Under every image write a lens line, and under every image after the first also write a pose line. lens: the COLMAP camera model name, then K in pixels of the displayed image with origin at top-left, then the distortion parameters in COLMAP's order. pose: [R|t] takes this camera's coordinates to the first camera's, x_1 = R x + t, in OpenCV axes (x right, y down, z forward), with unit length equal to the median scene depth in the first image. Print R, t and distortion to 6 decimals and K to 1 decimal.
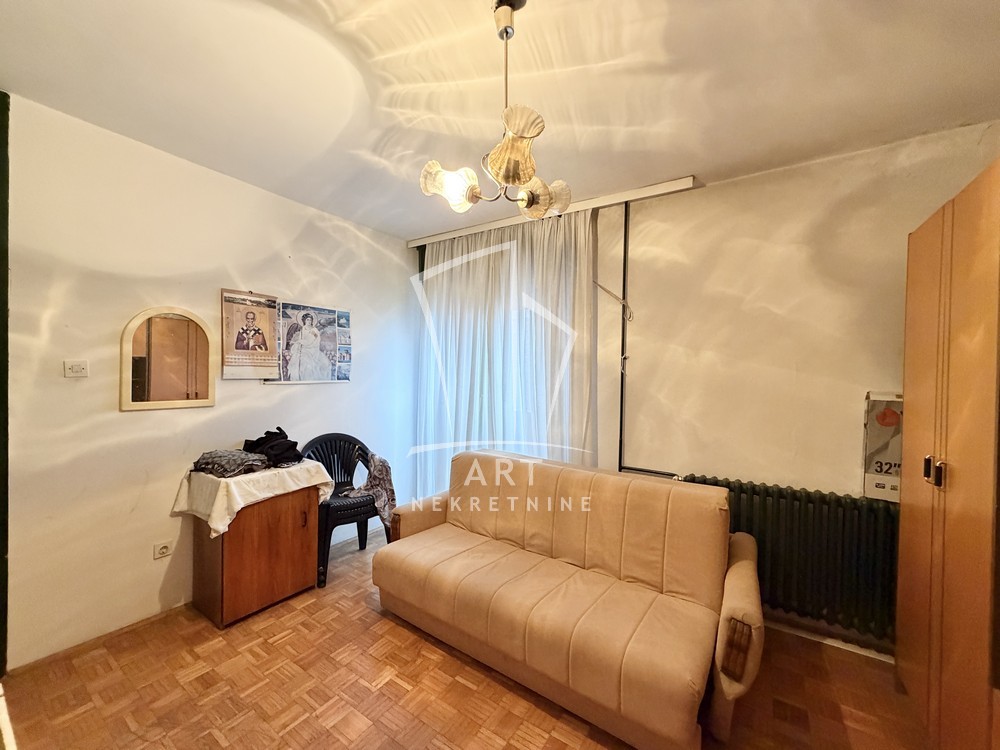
lens RADIAL K [[400.4, 0, 495.4], [0, 400.4, 377.6], [0, 0, 1]] dist [-0.000960, -0.000086]
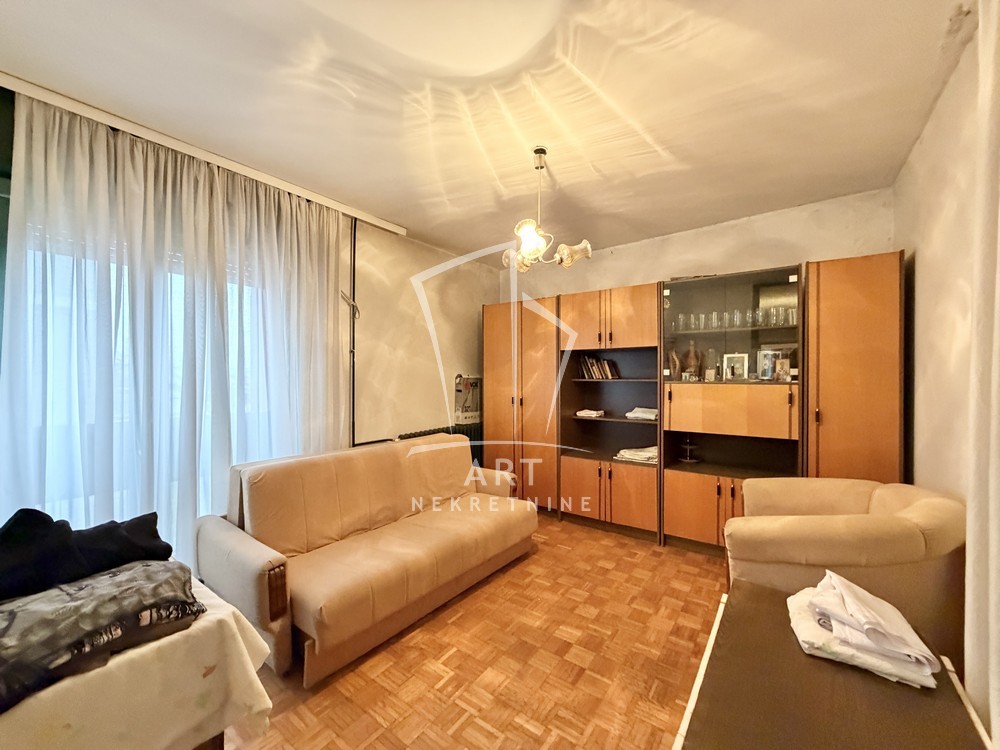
lens RADIAL K [[400.4, 0, 495.4], [0, 400.4, 377.6], [0, 0, 1]] dist [-0.000960, -0.000086]
pose [[0.040046, -0.025815, 0.998864, -1.062625], [0.011178, 0.999615, 0.025387, 0.003471], [-0.999135, 0.010149, 0.040319, 0.690759]]
